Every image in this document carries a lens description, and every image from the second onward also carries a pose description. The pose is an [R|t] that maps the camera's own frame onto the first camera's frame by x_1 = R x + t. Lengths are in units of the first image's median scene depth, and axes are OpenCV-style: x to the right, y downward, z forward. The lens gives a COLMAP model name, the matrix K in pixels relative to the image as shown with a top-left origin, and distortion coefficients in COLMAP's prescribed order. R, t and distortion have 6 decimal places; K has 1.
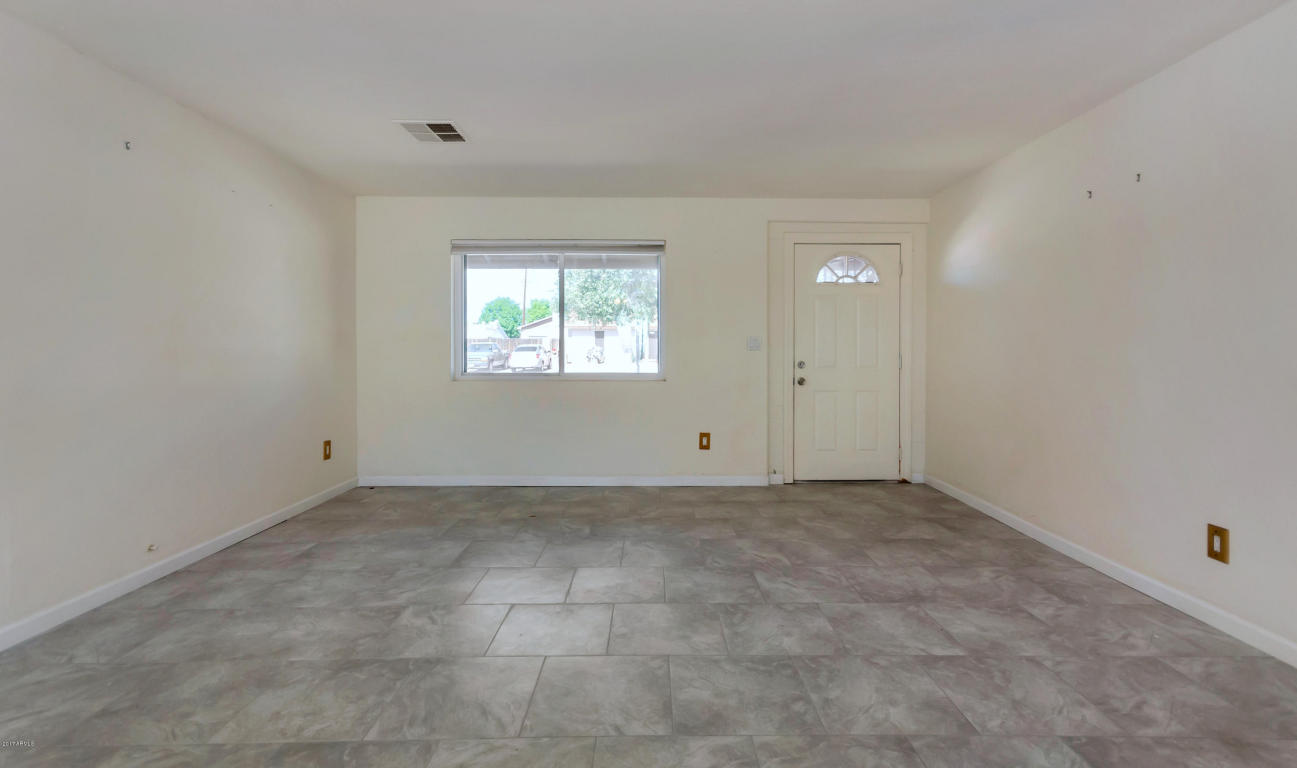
lens RADIAL K [[590.7, 0, 661.5], [0, 590.7, 354.4], [0, 0, 1]] dist [0.000528, -0.000027]
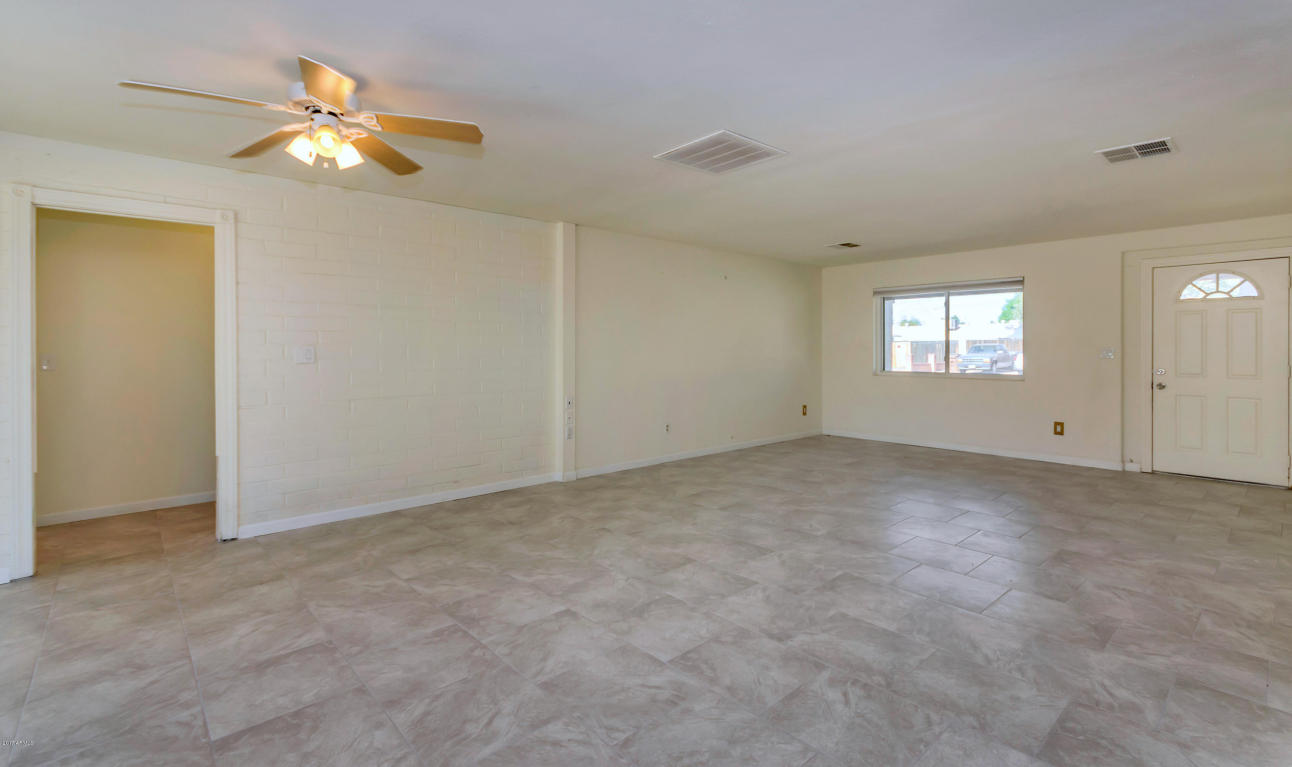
lens RADIAL K [[584.6, 0, 652.8], [0, 584.6, 341.7], [0, 0, 1]] dist [0.000945, 0.000374]
pose [[0.662117, -0.010428, -0.749328, 0.435210], [-0.005441, 0.999810, -0.018721, -0.014294], [0.749381, 0.016473, 0.661934, -0.504701]]
